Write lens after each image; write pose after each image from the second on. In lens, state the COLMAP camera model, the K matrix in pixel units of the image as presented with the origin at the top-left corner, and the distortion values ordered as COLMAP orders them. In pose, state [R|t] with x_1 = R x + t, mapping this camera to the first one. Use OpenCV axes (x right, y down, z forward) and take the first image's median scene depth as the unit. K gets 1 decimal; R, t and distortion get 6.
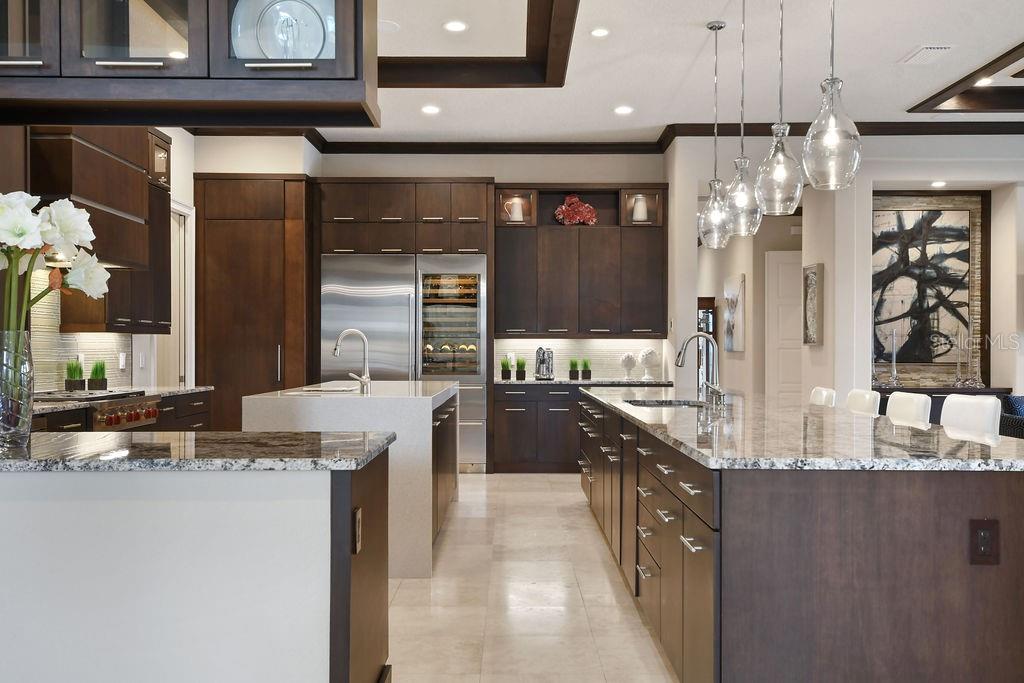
lens RADIAL K [[934.9, 0, 513.9], [0, 934.9, 342.9], [0, 0, 1]] dist [0.023137, 0.000000]
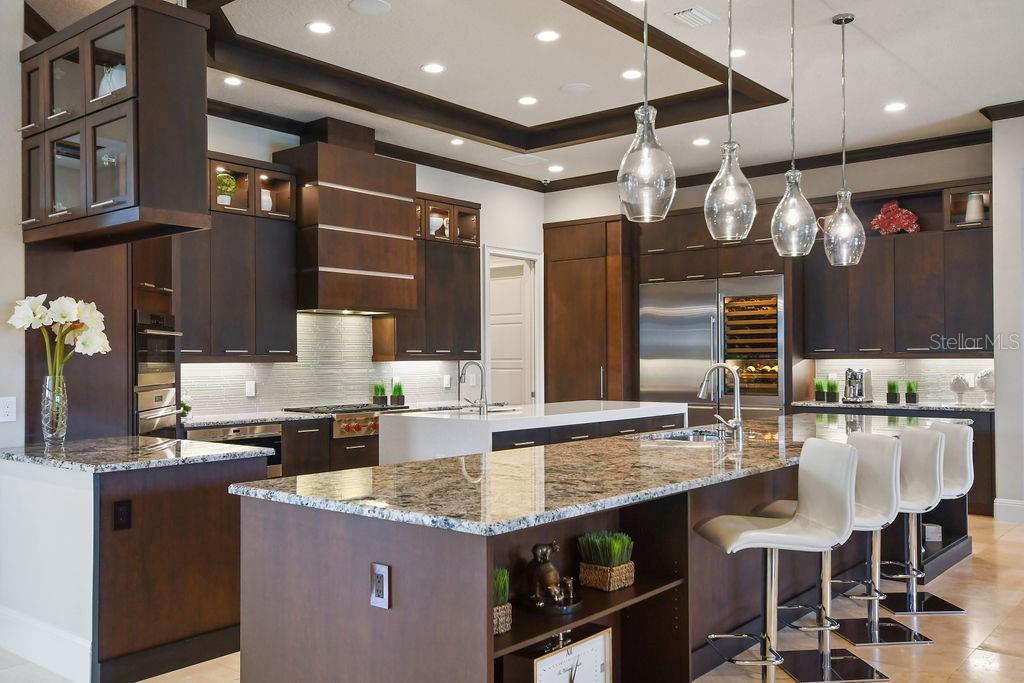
lens RADIAL K [[894.1, 0, 511.4], [0, 894.1, 348.0], [0, 0, 1]] dist [0.019261, -0.000790]
pose [[0.763683, -0.014148, -0.645436, 0.366190], [0.012020, 0.999898, -0.007695, -0.013142], [0.645479, -0.001881, 0.763776, 0.093933]]
